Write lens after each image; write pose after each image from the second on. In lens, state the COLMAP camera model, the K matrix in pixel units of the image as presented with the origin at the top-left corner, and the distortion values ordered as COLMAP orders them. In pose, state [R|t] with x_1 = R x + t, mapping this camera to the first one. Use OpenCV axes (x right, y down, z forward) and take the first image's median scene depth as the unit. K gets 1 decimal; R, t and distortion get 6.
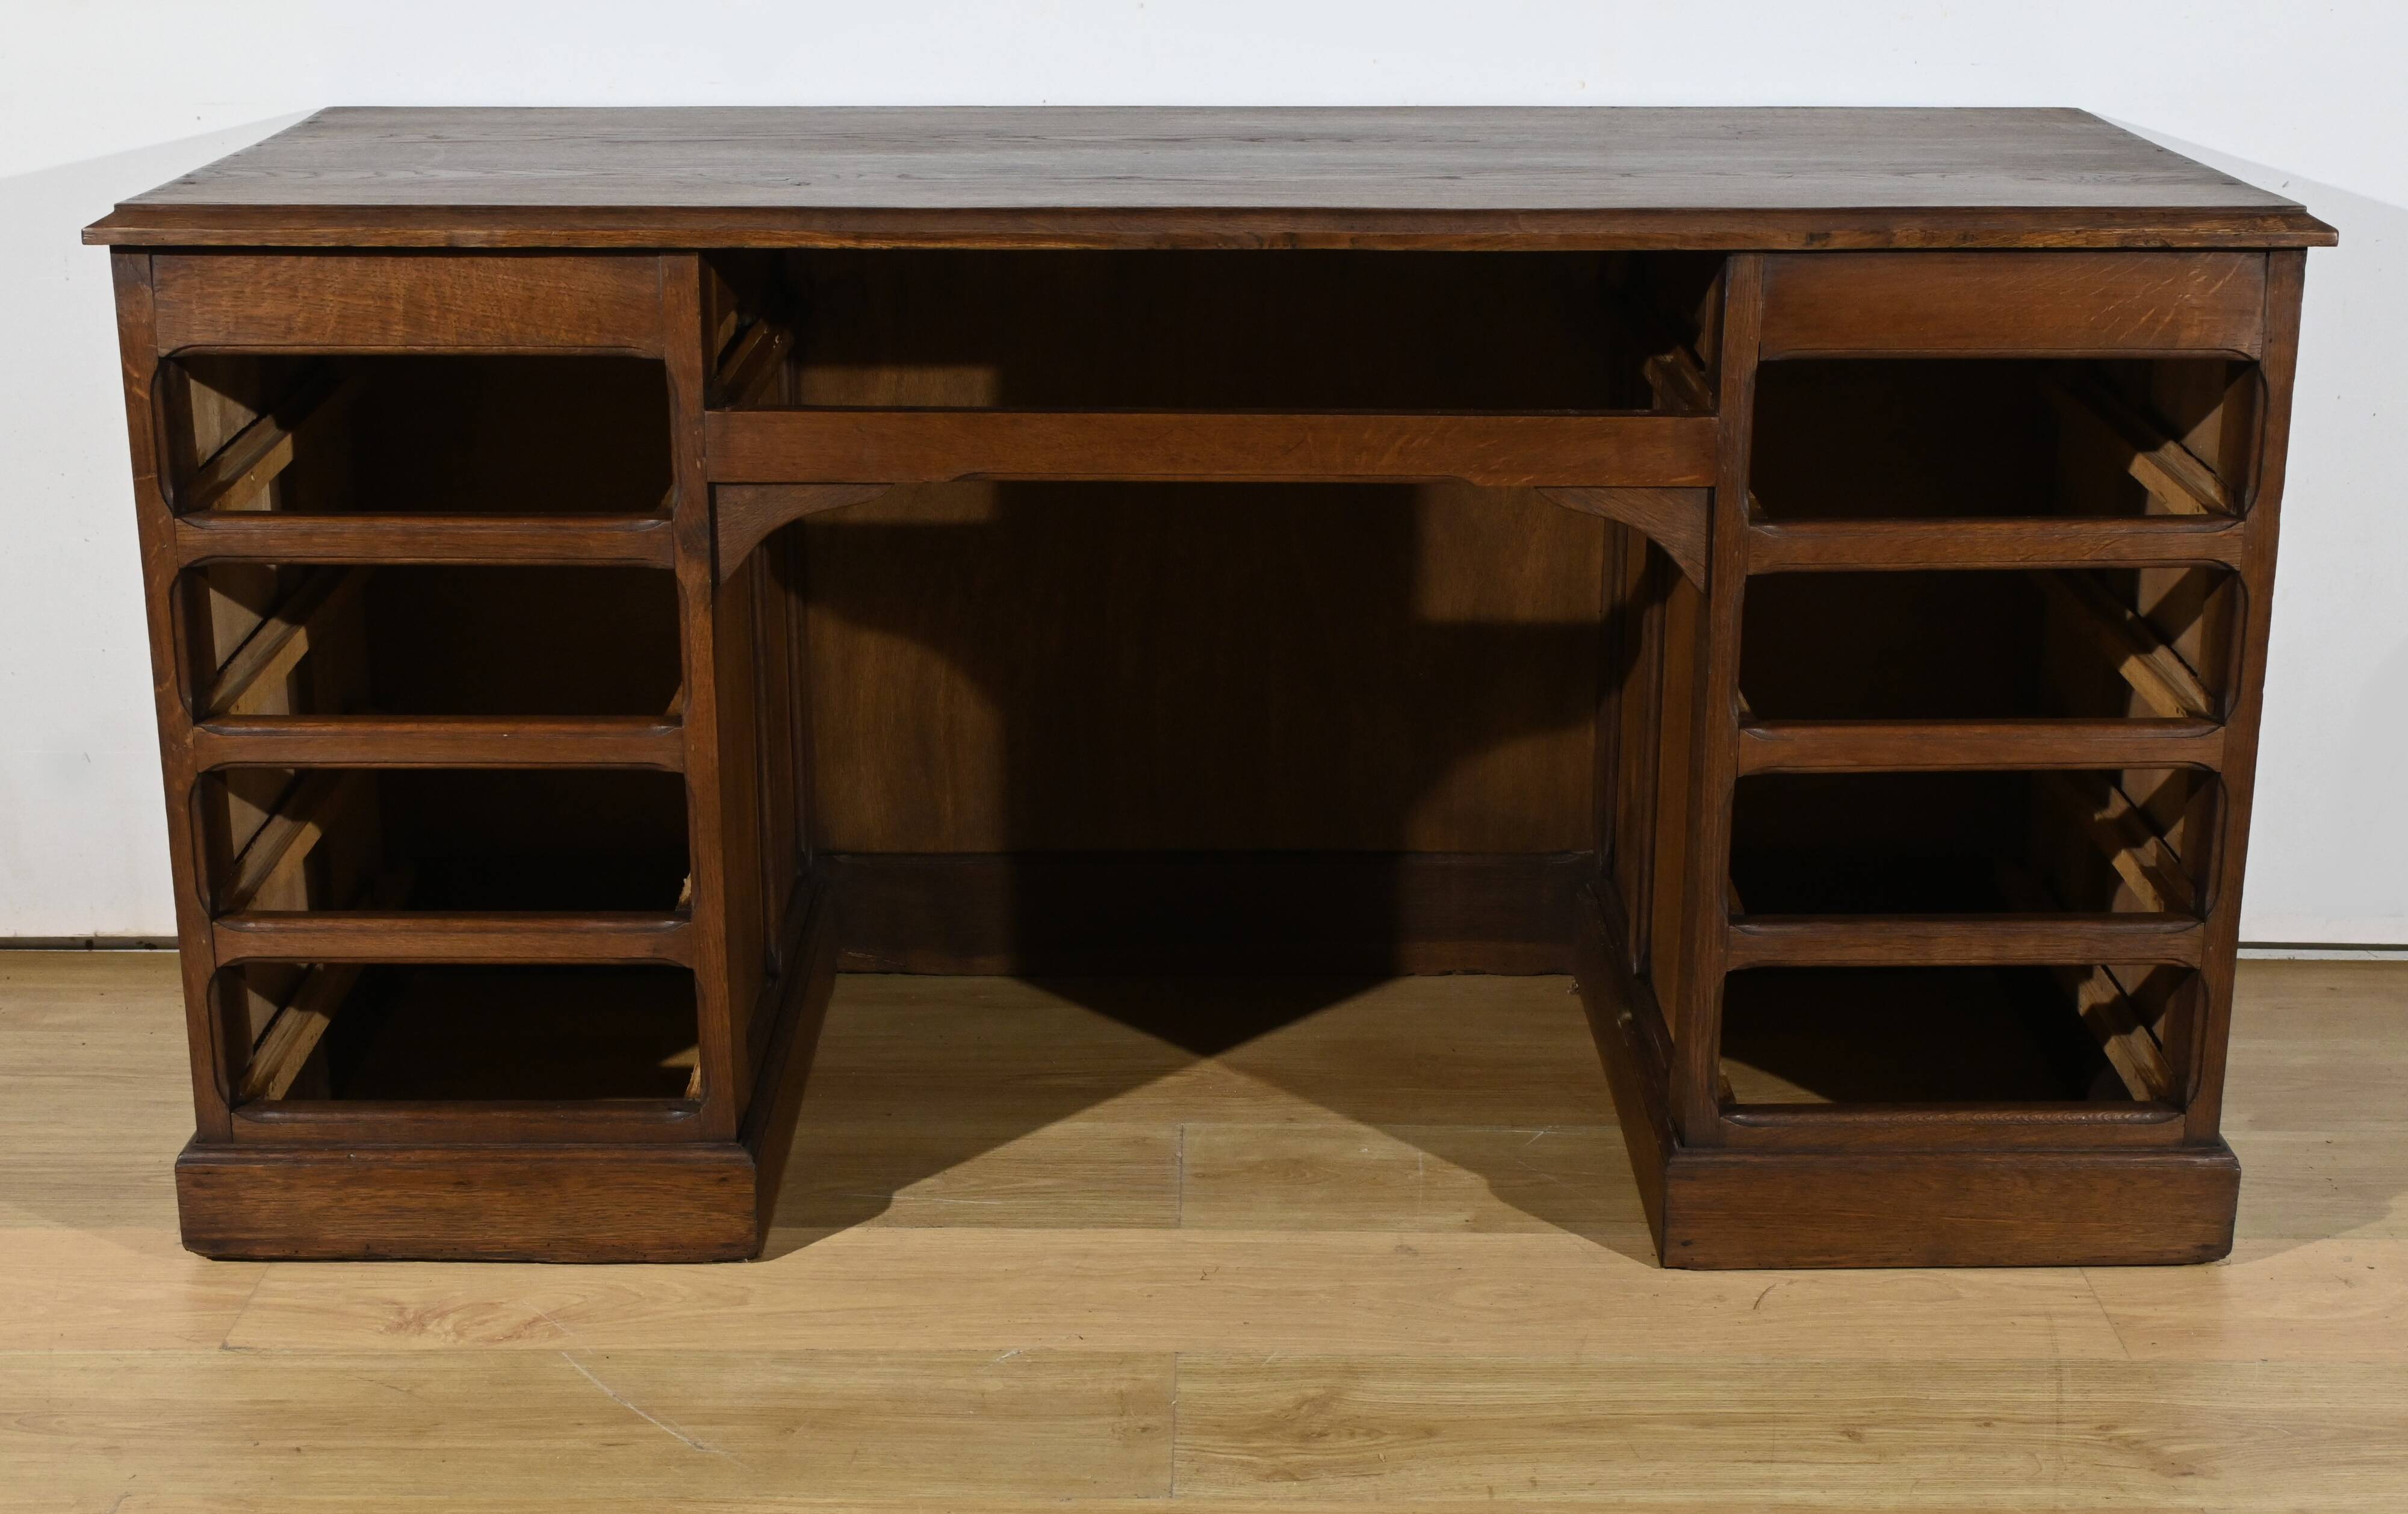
lens RADIAL K [[3382.8, 0, 1198.8], [0, 3382.8, 805.3], [0, 0, 1]] dist [-0.005378, 0.023167]
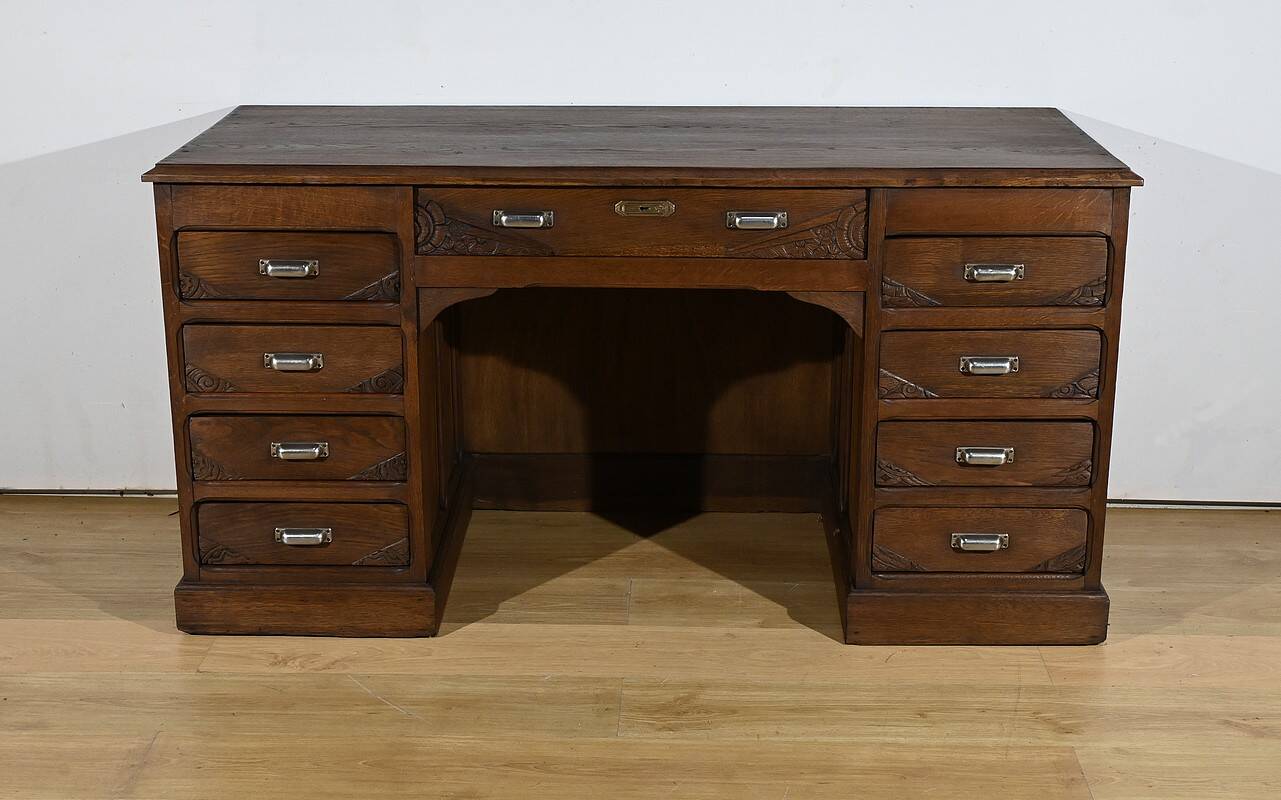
lens RADIAL K [[1937.8, 0, 640.7], [0, 1937.8, 428.1], [0, 0, 1]] dist [0.002441, 0.016720]
pose [[0.999722, 0.006690, -0.022624, 0.032891], [-0.006678, 0.999978, 0.000598, -0.003667], [0.022628, -0.000447, 0.999744, -0.276034]]
